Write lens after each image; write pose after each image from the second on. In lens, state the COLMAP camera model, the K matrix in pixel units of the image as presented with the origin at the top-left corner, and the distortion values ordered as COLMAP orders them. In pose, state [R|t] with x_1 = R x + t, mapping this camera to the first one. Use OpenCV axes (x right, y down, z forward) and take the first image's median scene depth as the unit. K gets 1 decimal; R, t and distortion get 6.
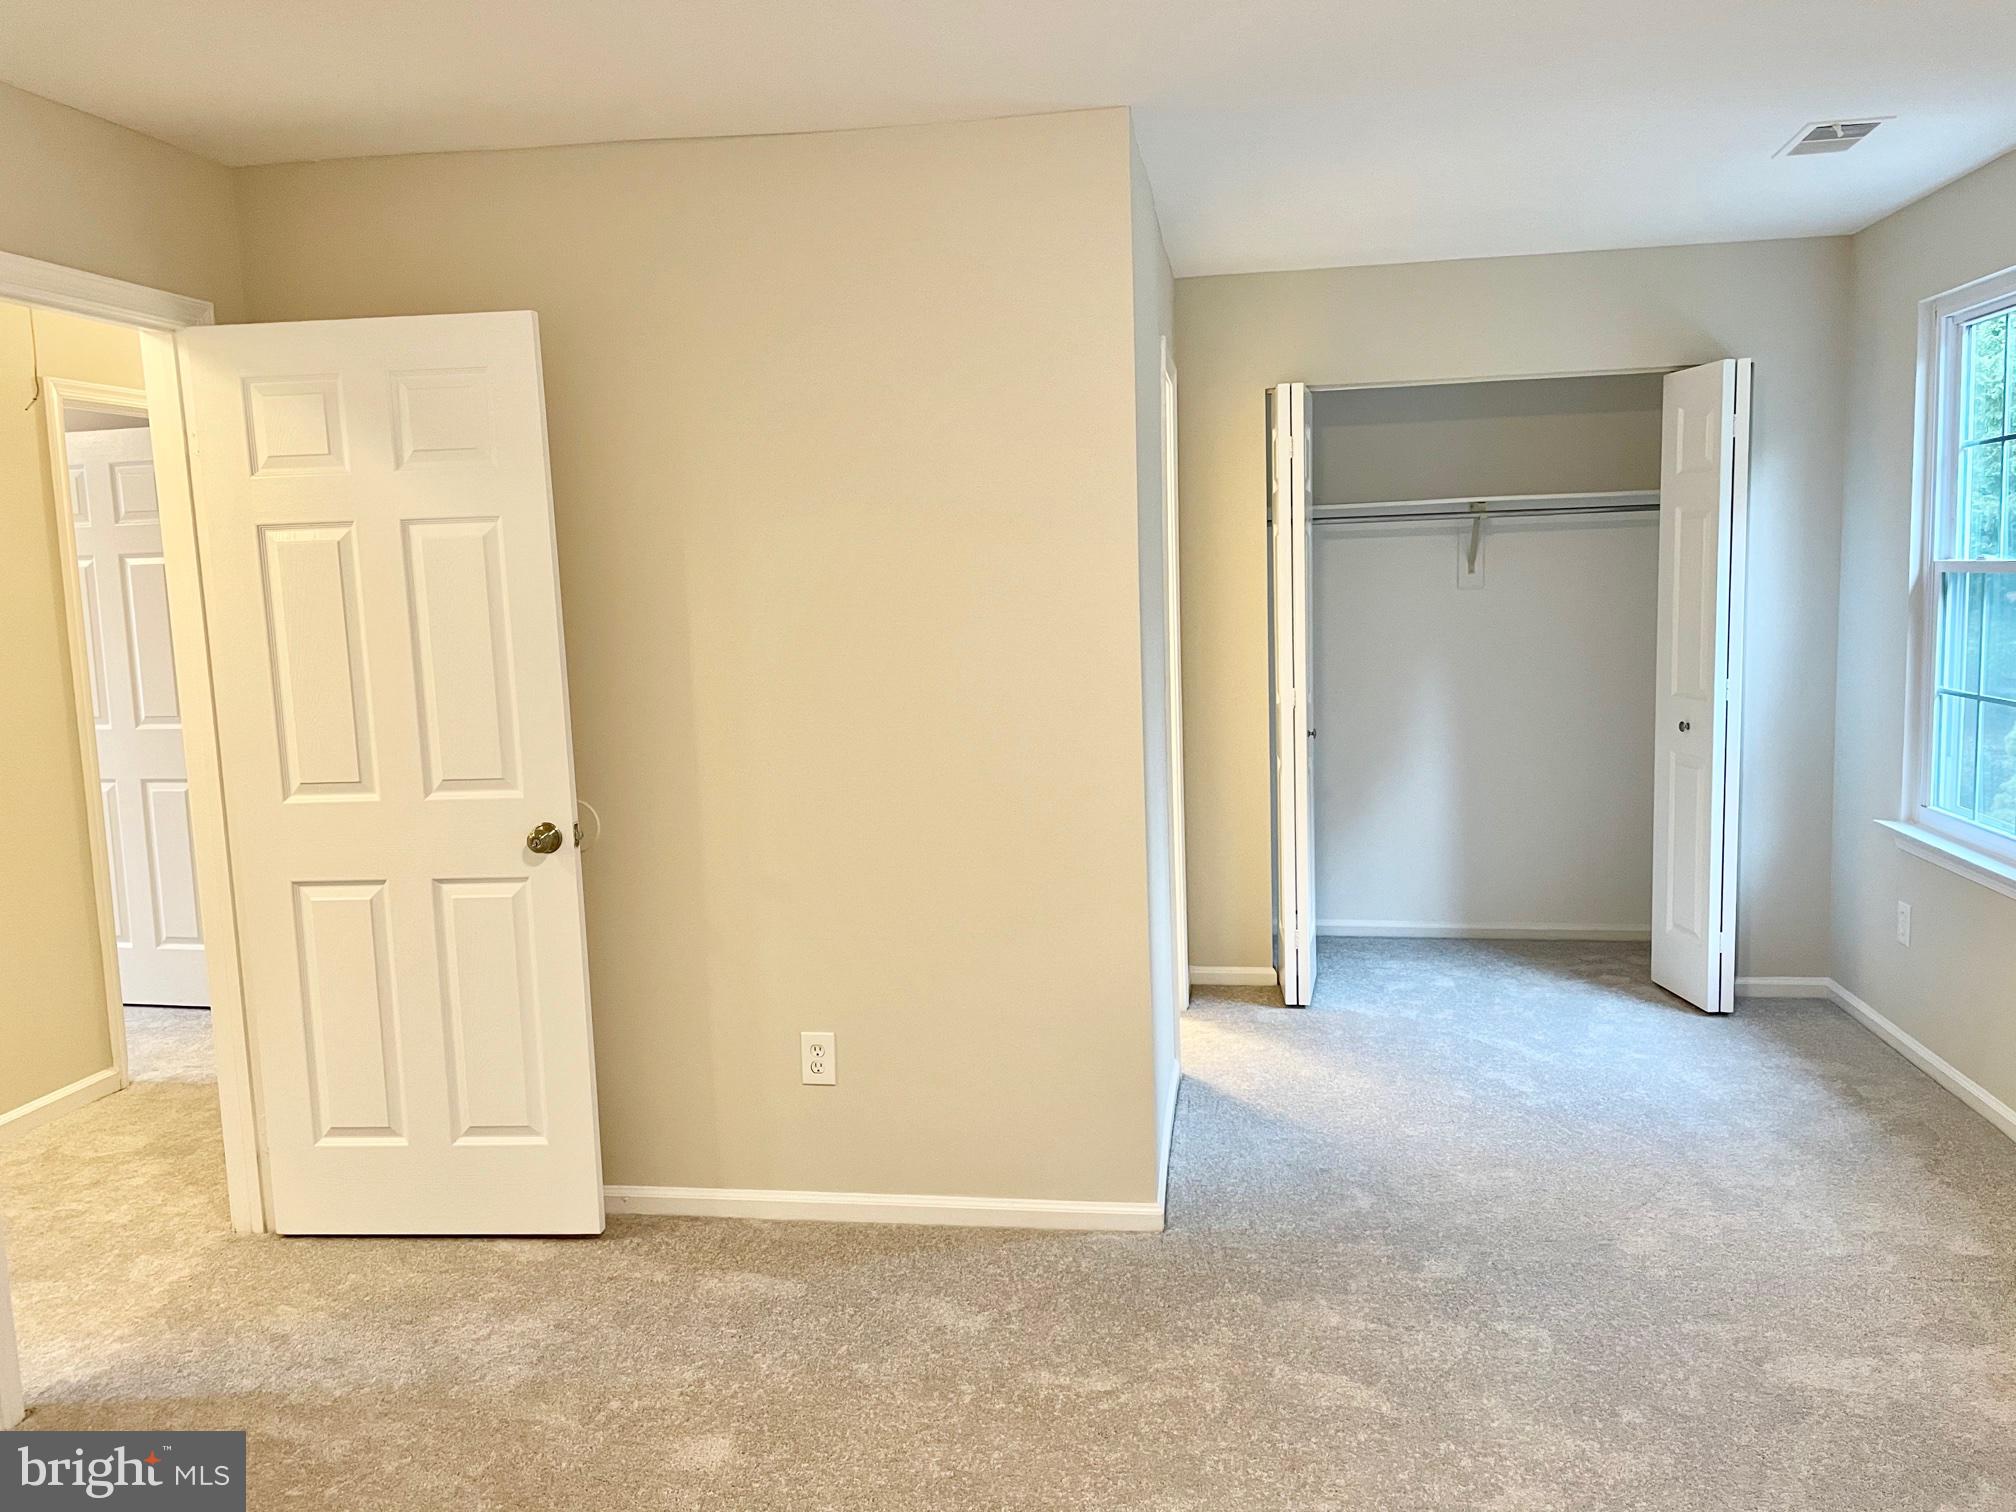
lens RADIAL K [[1529.8, 0, 1014.2], [0, 1529.8, 749.6], [0, 0, 1]] dist [0.077254, -0.095128]
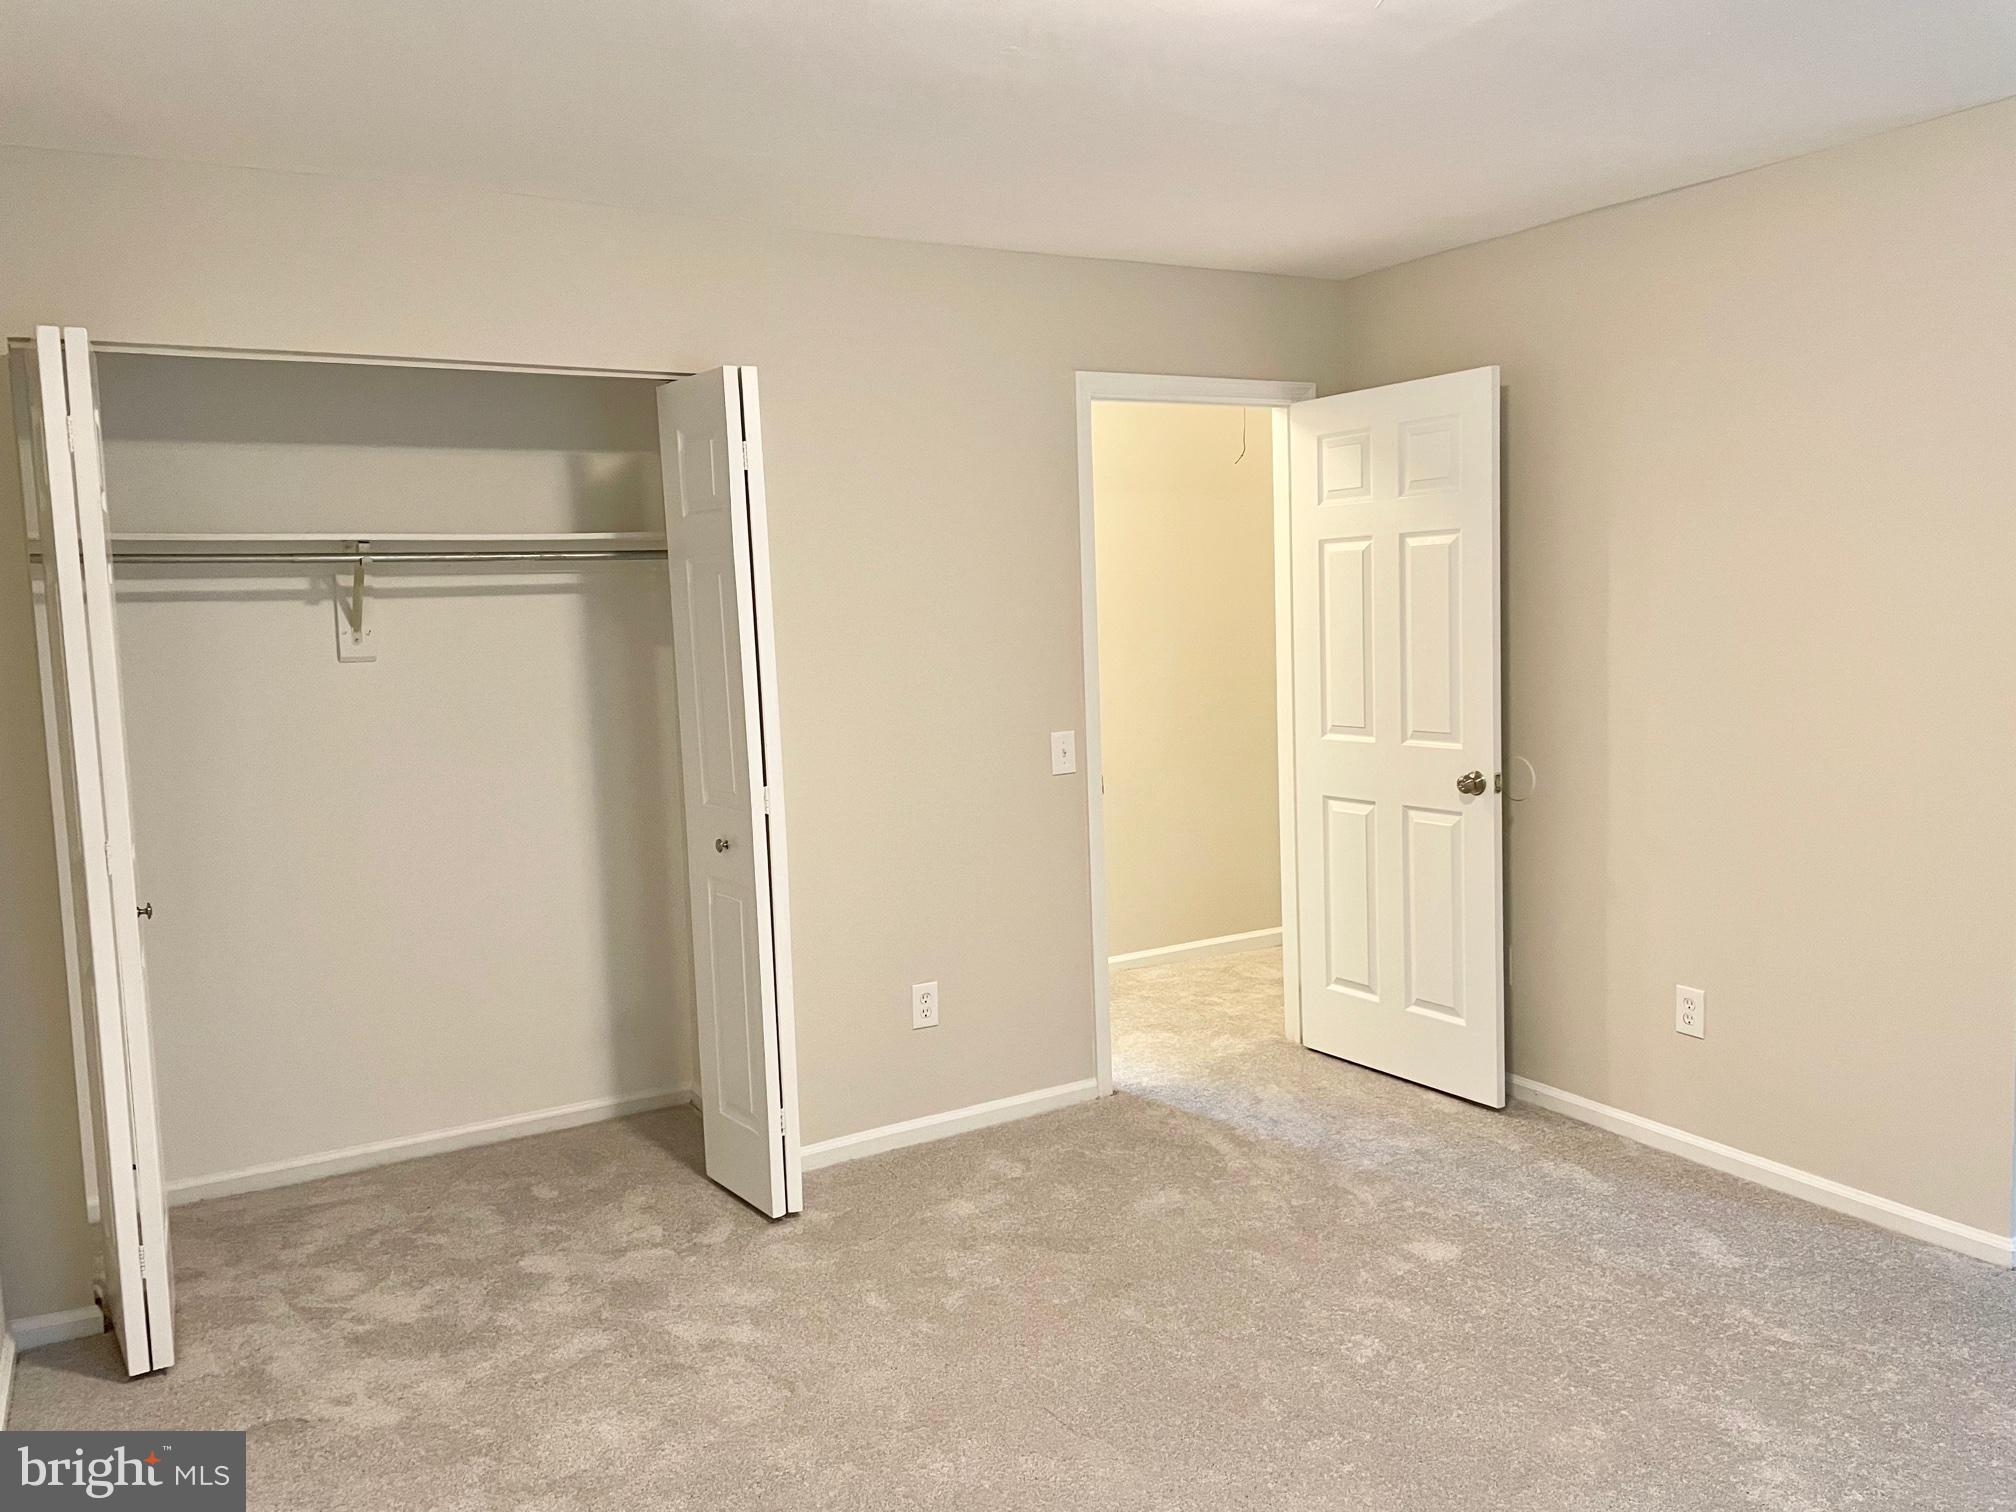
lens RADIAL K [[1529.8, 0, 996.2], [0, 1529.8, 747.5], [0, 0, 1]] dist [0.077254, -0.095128]
pose [[0.615562, 0.090422, -0.782884, 0.438241], [-0.079692, 0.995446, 0.052312, -0.006553], [0.784049, 0.030188, 0.619965, -0.091291]]
